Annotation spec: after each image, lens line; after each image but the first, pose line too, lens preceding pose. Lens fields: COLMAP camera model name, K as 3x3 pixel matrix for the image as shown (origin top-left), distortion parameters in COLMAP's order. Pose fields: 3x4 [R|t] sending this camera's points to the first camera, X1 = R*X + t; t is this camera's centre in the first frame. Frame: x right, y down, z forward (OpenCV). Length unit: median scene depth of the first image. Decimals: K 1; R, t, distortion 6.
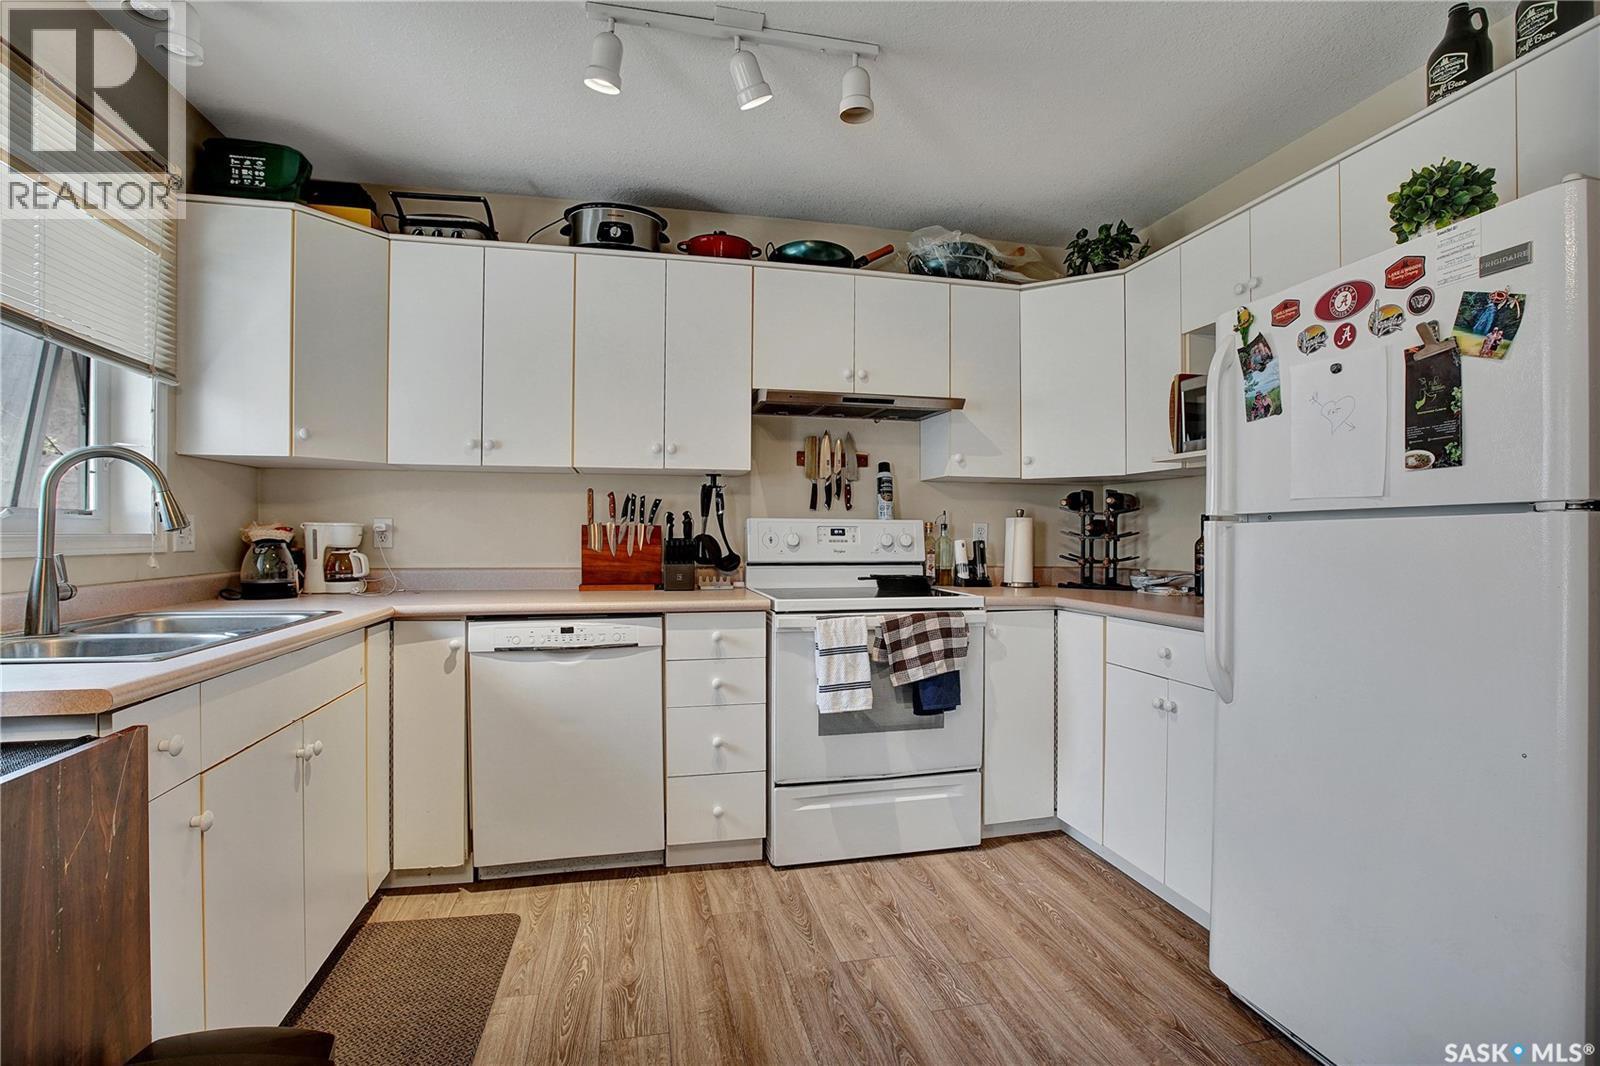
lens RADIAL K [[766.8, 0, 803.9], [0, 766.8, 541.9], [0, 0, 1]] dist [-0.049328, 0.008435]
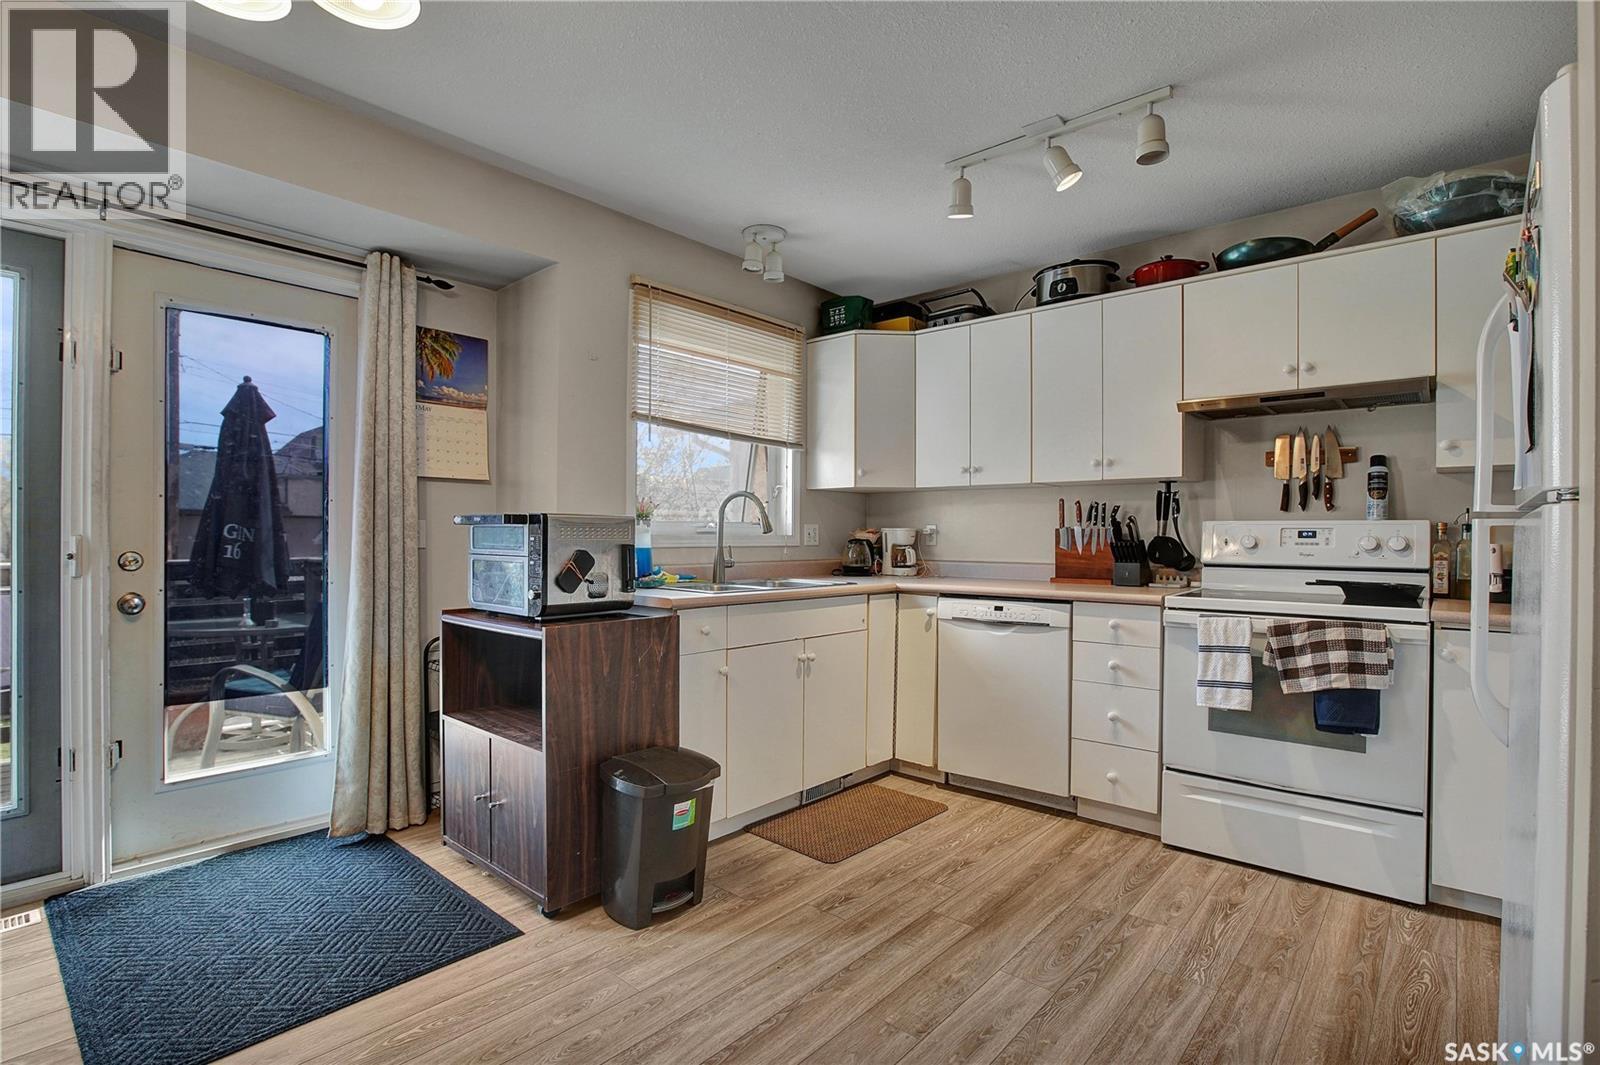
lens RADIAL K [[766.8, 0, 807.9], [0, 766.8, 541.6], [0, 0, 1]] dist [-0.049328, 0.008435]
pose [[0.582882, 0.005245, -0.812540, 0.525211], [-0.011460, 0.999933, -0.001766, 0.005713], [0.812476, 0.010342, 0.582903, -0.037960]]
